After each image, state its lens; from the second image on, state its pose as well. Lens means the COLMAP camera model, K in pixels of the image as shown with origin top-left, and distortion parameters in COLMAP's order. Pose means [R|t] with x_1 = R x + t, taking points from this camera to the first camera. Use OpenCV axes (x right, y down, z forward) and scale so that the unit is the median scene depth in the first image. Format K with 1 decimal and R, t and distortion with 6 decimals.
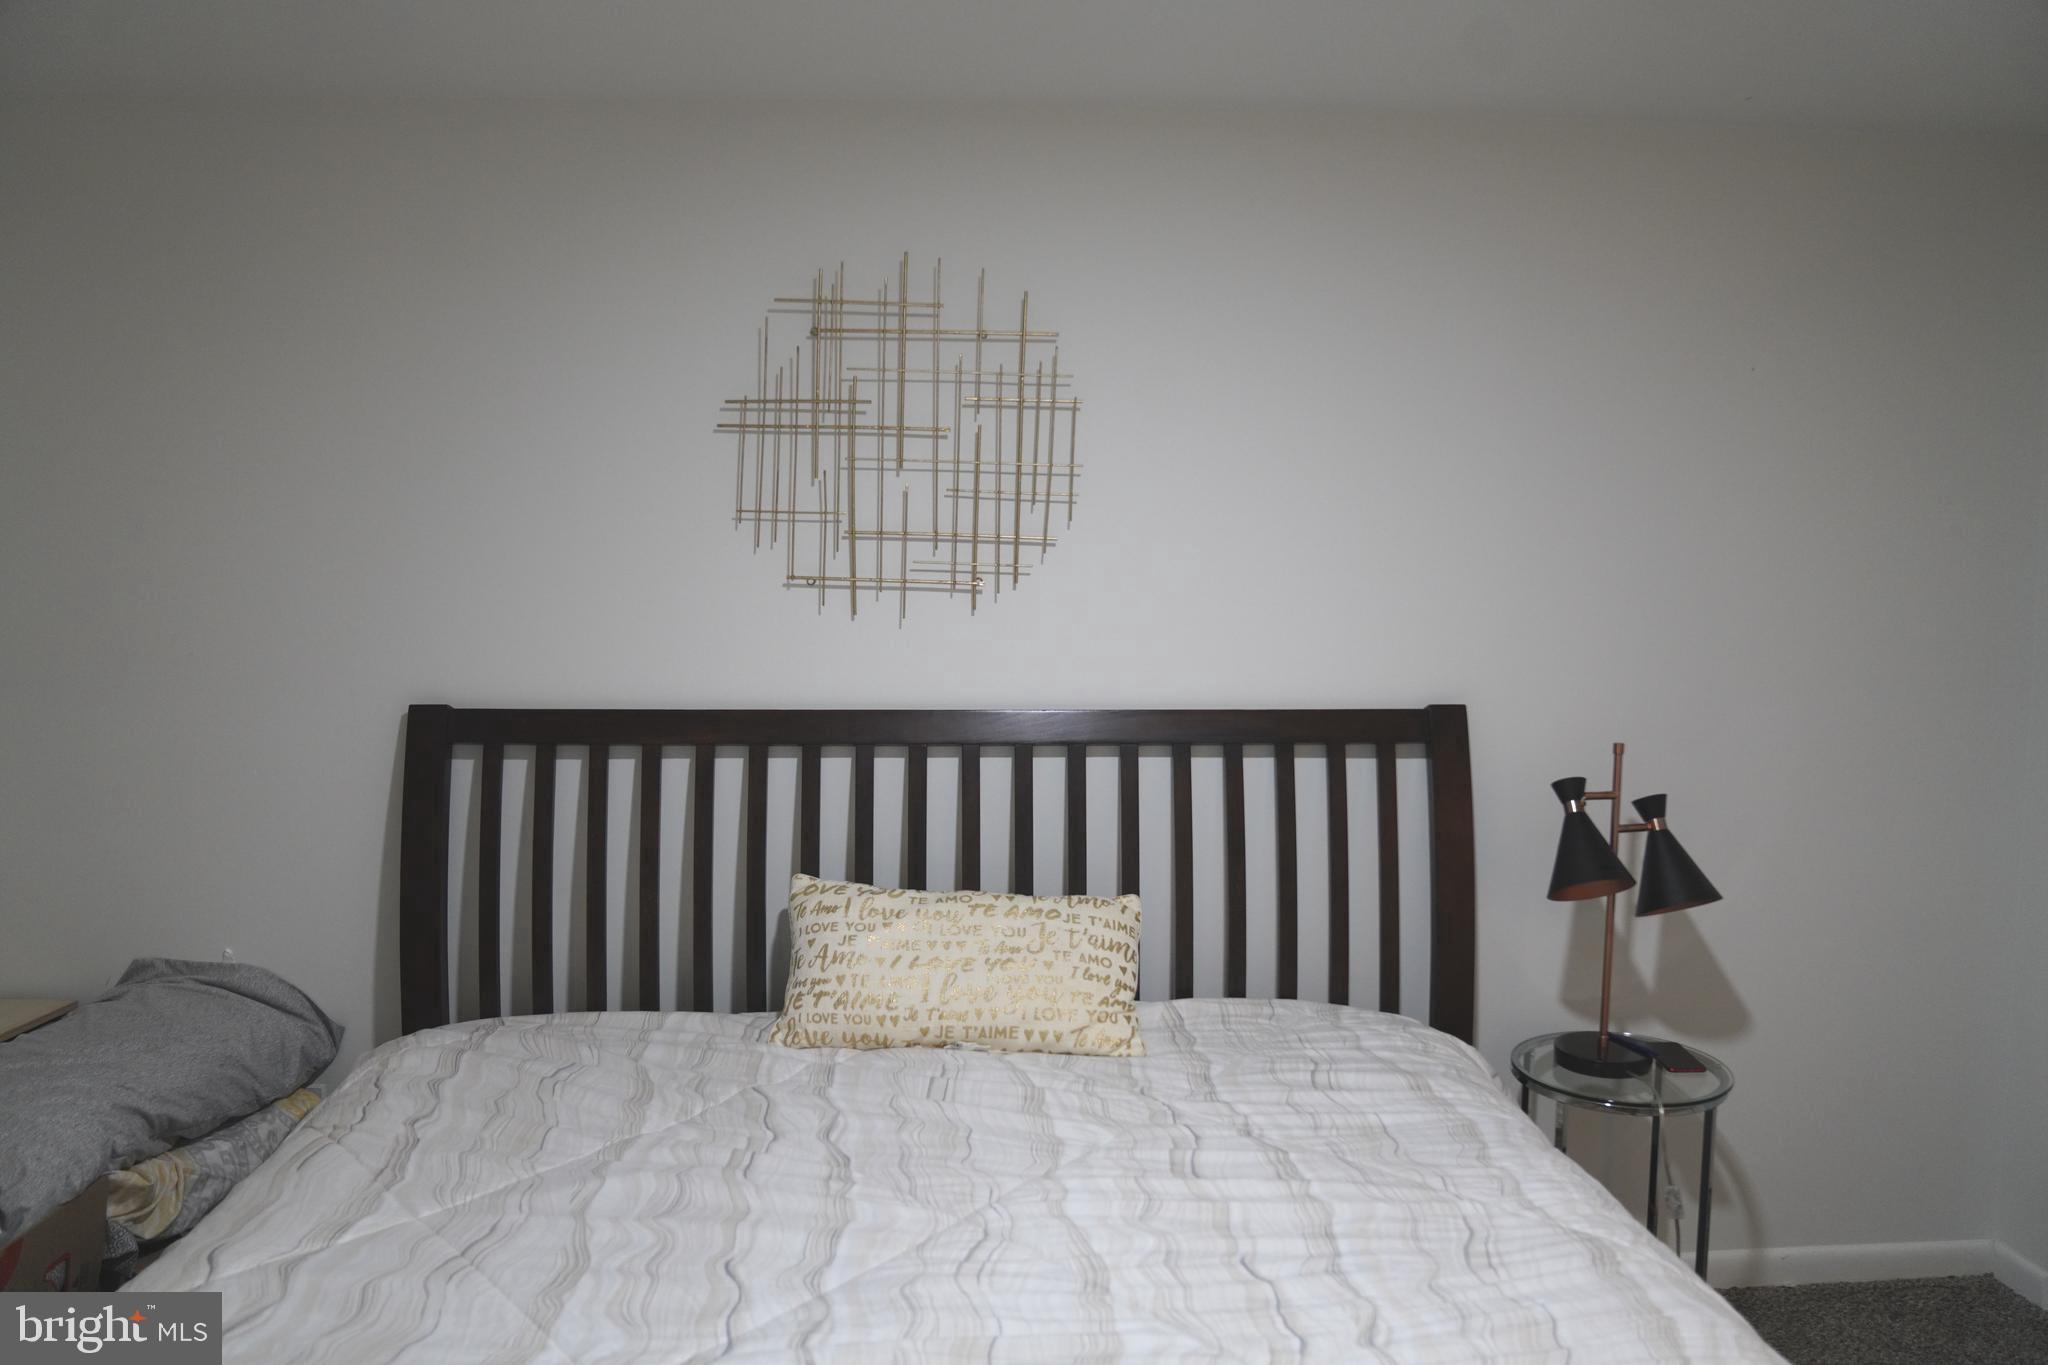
lens RADIAL K [[1436.4, 0, 1035.5], [0, 1436.4, 680.7], [0, 0, 1]] dist [-0.135712, 0.105342]
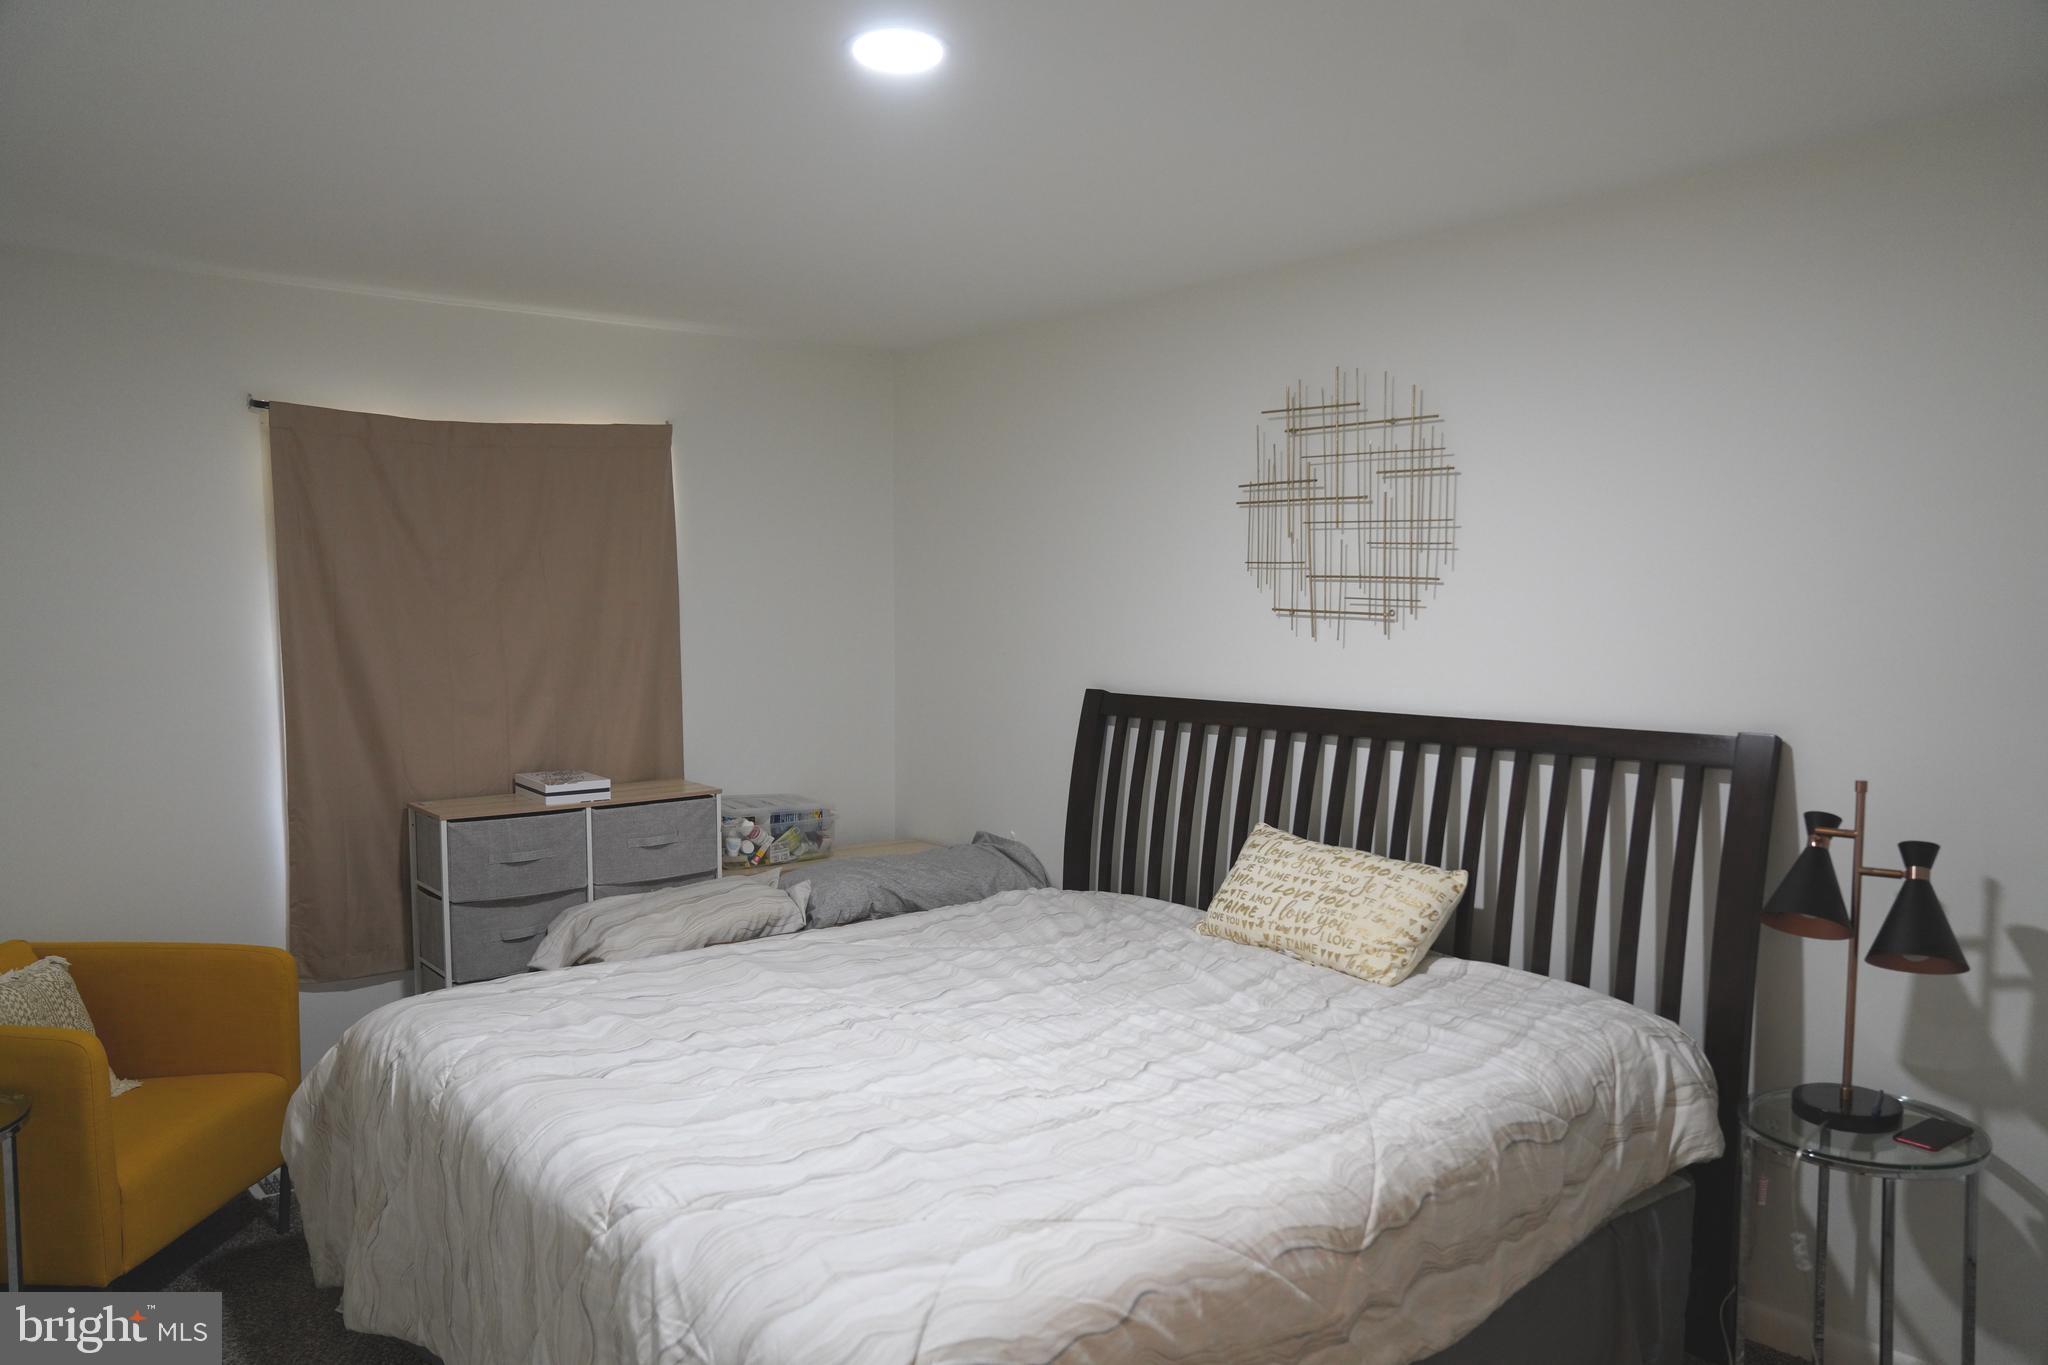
lens RADIAL K [[1436.4, 0, 1035.5], [0, 1436.4, 680.7], [0, 0, 1]] dist [-0.135712, 0.105342]
pose [[0.602719, 0.038480, -0.797025, 0.828121], [-0.059077, 0.998247, 0.003520, 0.006489], [0.795763, 0.044965, 0.603936, -0.022076]]
